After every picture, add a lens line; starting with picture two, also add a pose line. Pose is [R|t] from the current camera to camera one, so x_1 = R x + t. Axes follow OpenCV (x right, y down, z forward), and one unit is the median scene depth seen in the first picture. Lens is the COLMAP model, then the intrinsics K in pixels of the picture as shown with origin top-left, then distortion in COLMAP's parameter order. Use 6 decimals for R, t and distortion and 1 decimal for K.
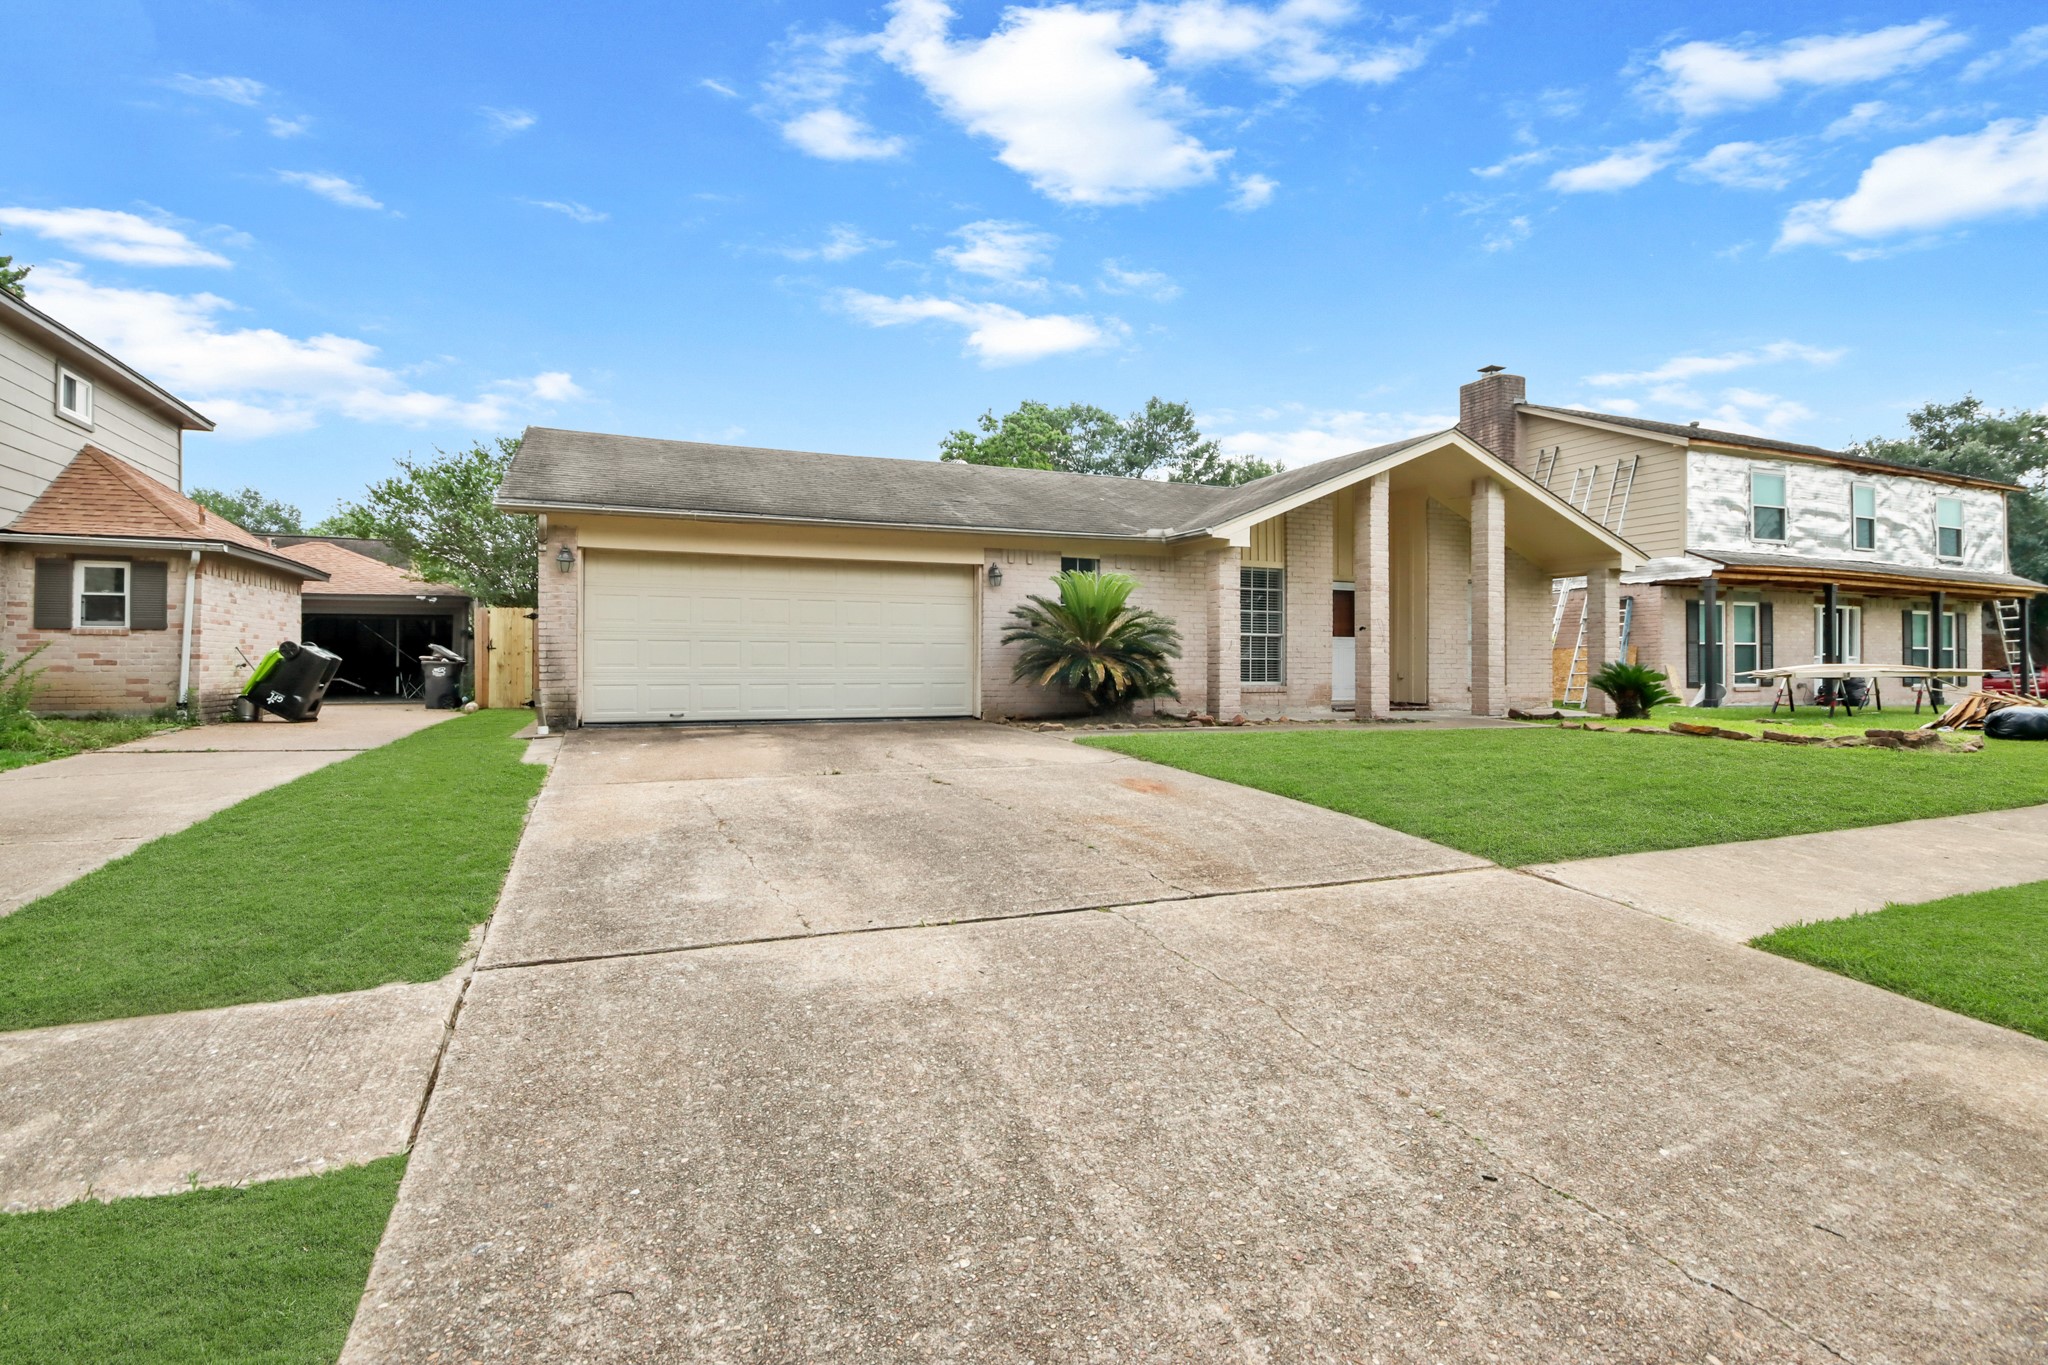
lens RADIAL K [[966.2, 0, 965.6], [0, 966.2, 647.4], [0, 0, 1]] dist [0.003002, 0.000015]
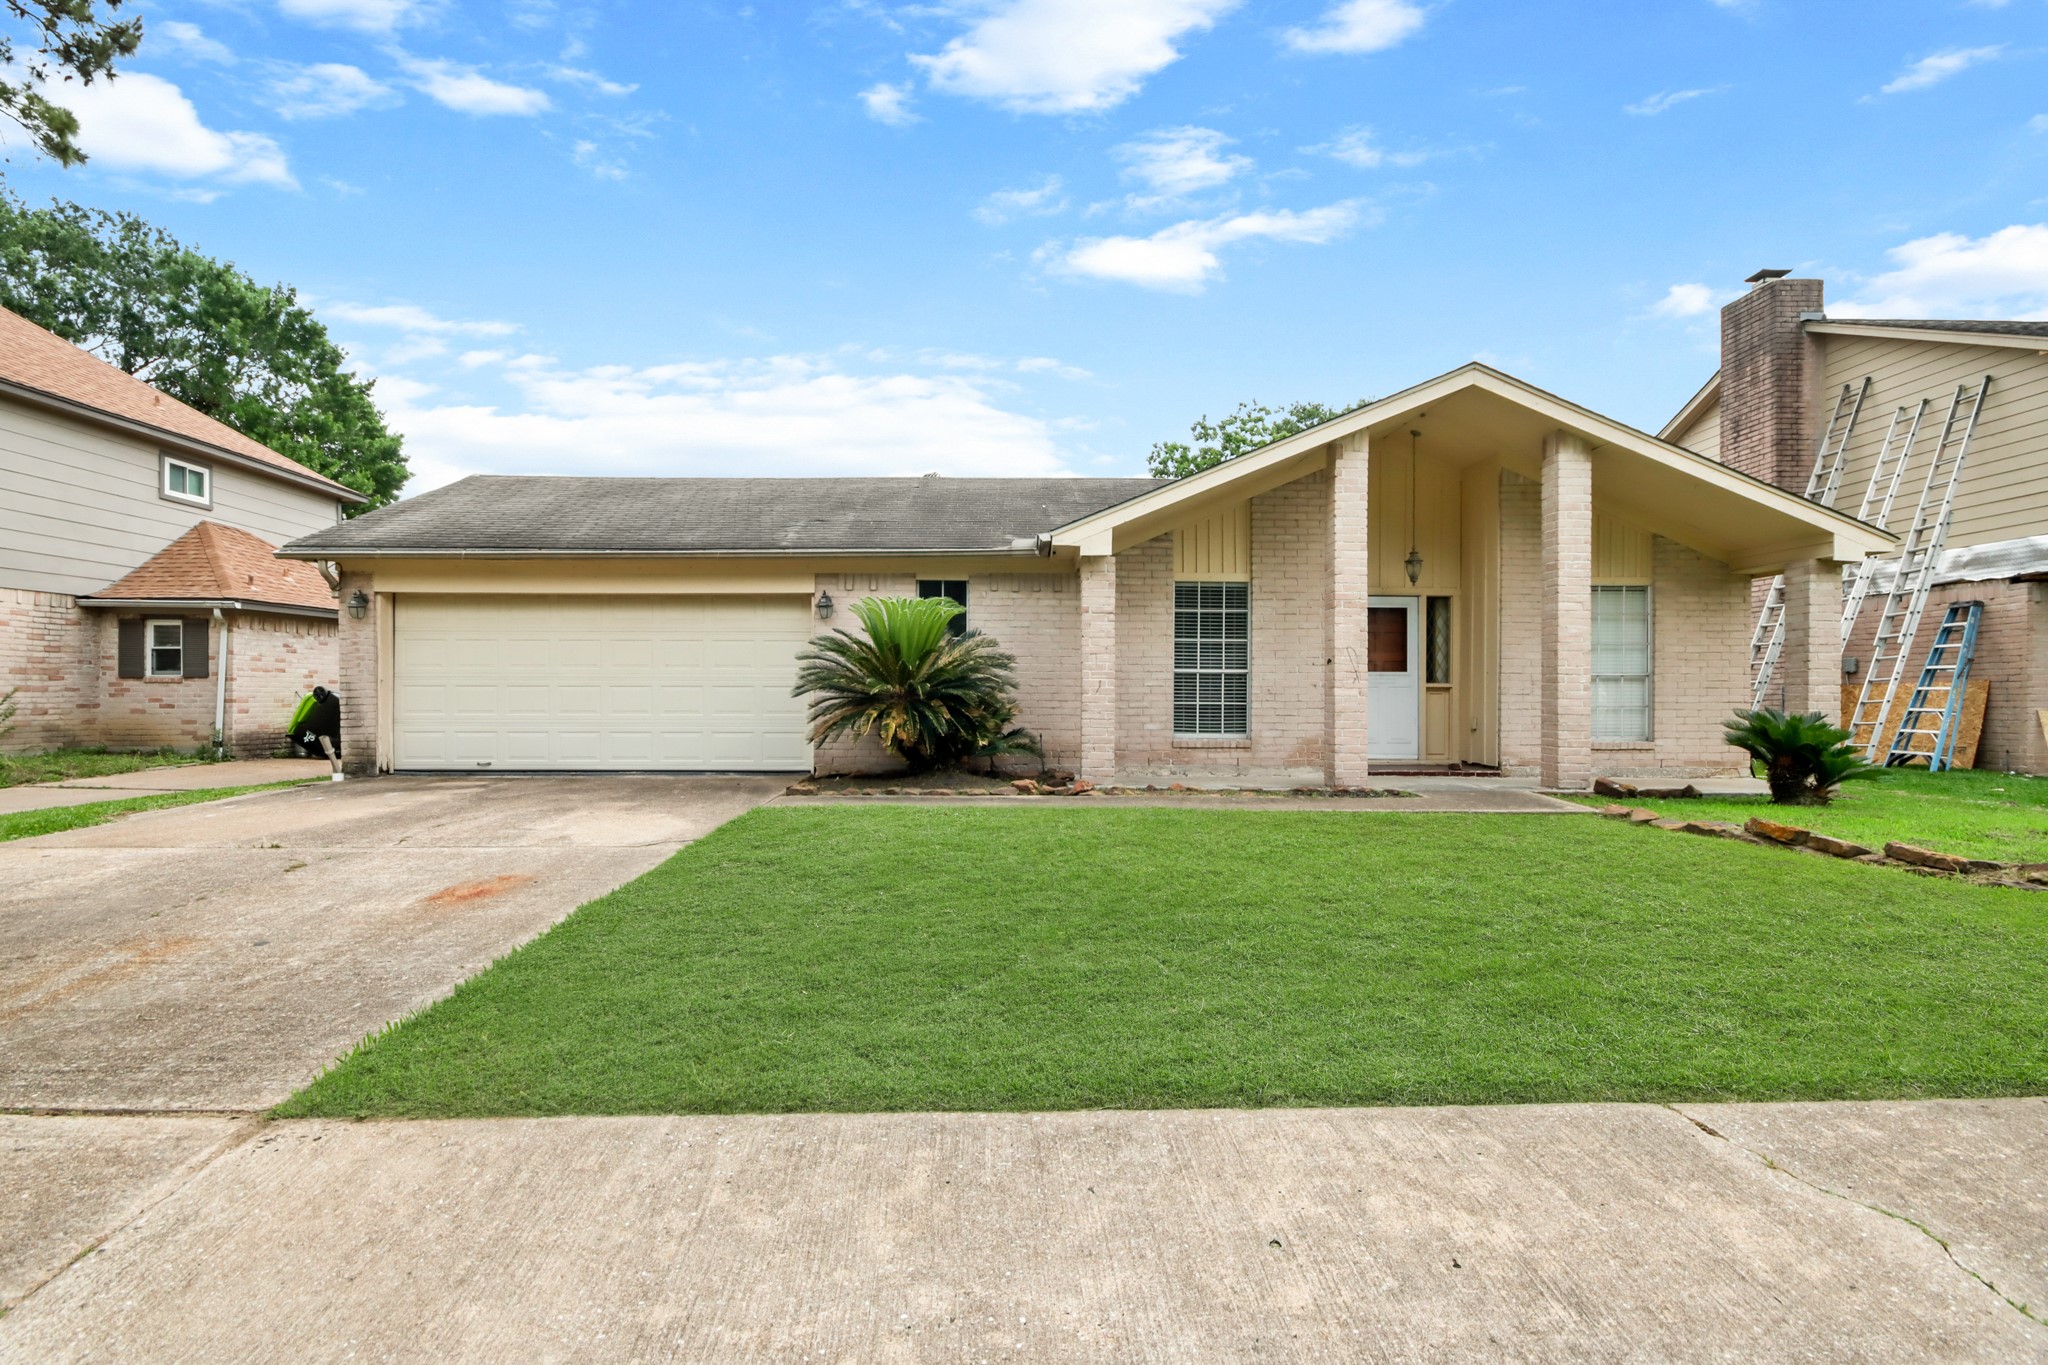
lens RADIAL K [[966.2, 0, 1025.9], [0, 966.2, 690.5], [0, 0, 1]] dist [0.003002, 0.000015]
pose [[0.932335, -0.002989, -0.361582, 0.459769], [0.006888, 0.999931, 0.009496, -0.006551], [0.361529, -0.011344, 0.932292, 0.256795]]
